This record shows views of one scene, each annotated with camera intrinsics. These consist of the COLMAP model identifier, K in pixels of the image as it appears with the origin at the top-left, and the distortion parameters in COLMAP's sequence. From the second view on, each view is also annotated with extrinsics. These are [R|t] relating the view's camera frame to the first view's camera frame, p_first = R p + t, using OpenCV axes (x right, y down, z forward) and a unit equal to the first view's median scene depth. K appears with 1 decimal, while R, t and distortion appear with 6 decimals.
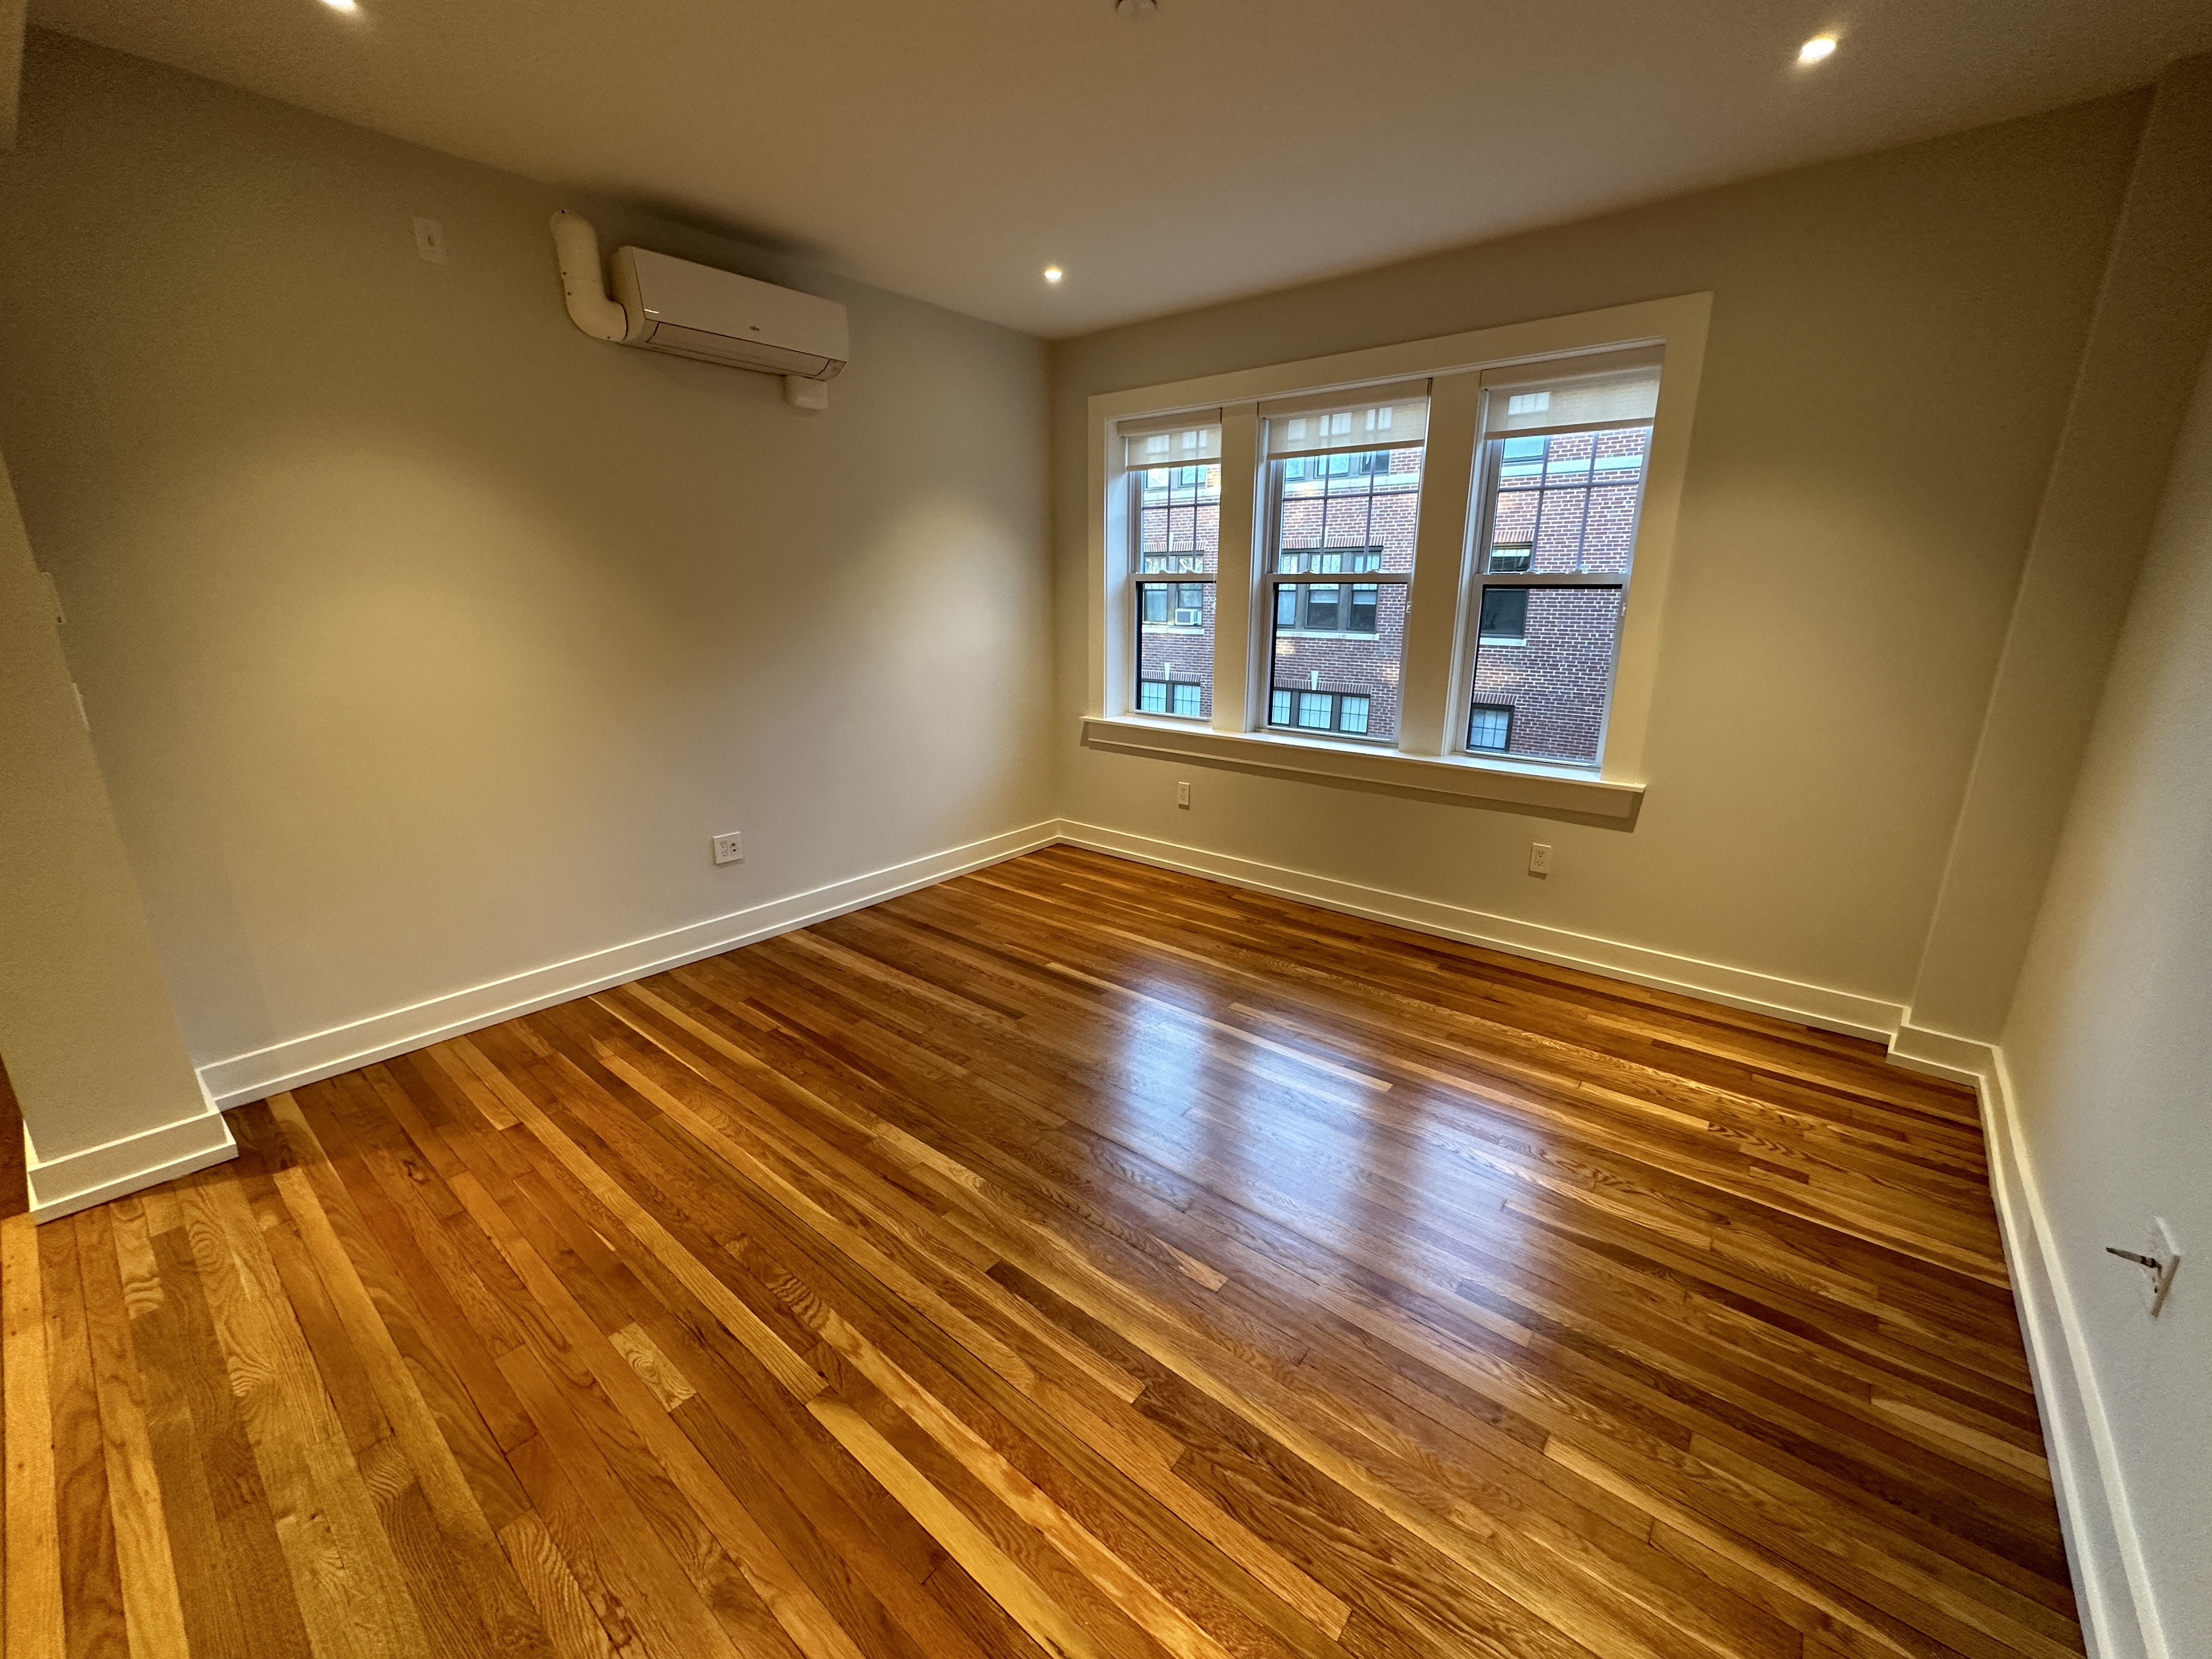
lens RADIAL K [[877.2, 0, 1108.8], [0, 877.2, 831.2], [0, 0, 1]] dist [-0.002840, 0.000021]
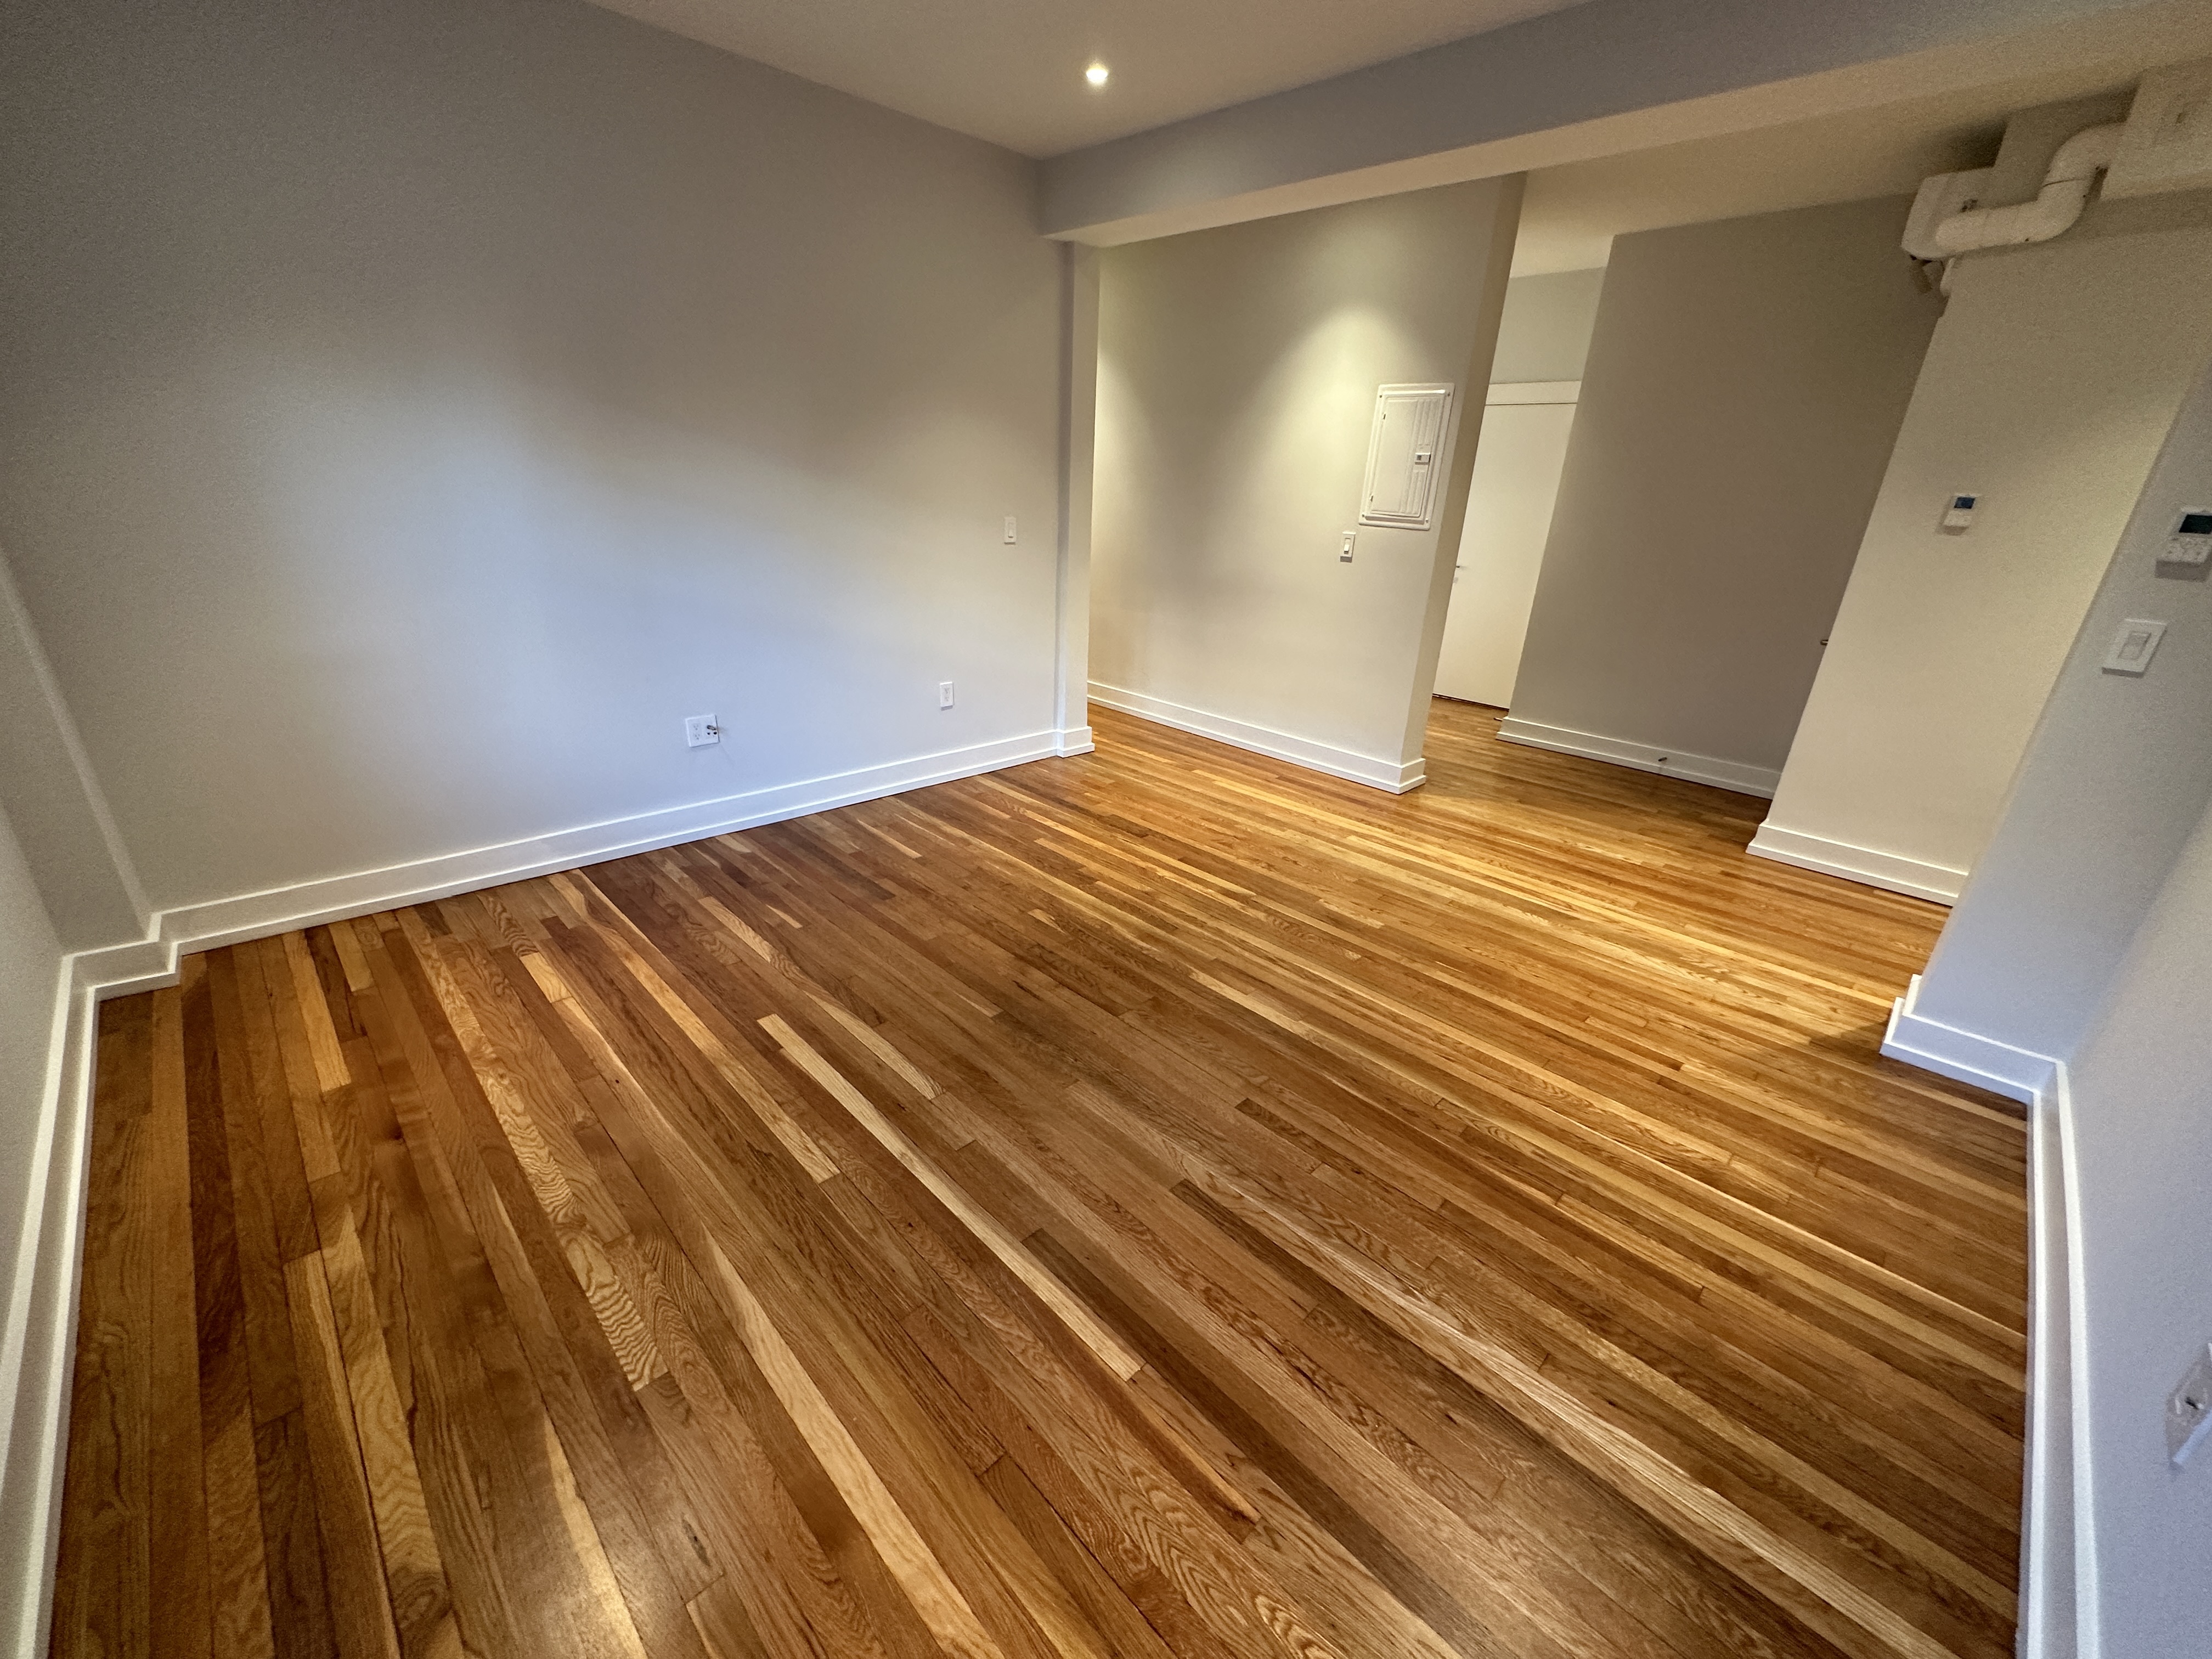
lens RADIAL K [[877.2, 0, 1108.8], [0, 877.2, 831.2], [0, 0, 1]] dist [-0.002840, 0.000021]
pose [[-0.993461, -0.083554, 0.077811, -0.107685], [-0.019367, 0.794956, 0.606358, -0.501046], [-0.112520, 0.600886, -0.791375, 1.852840]]
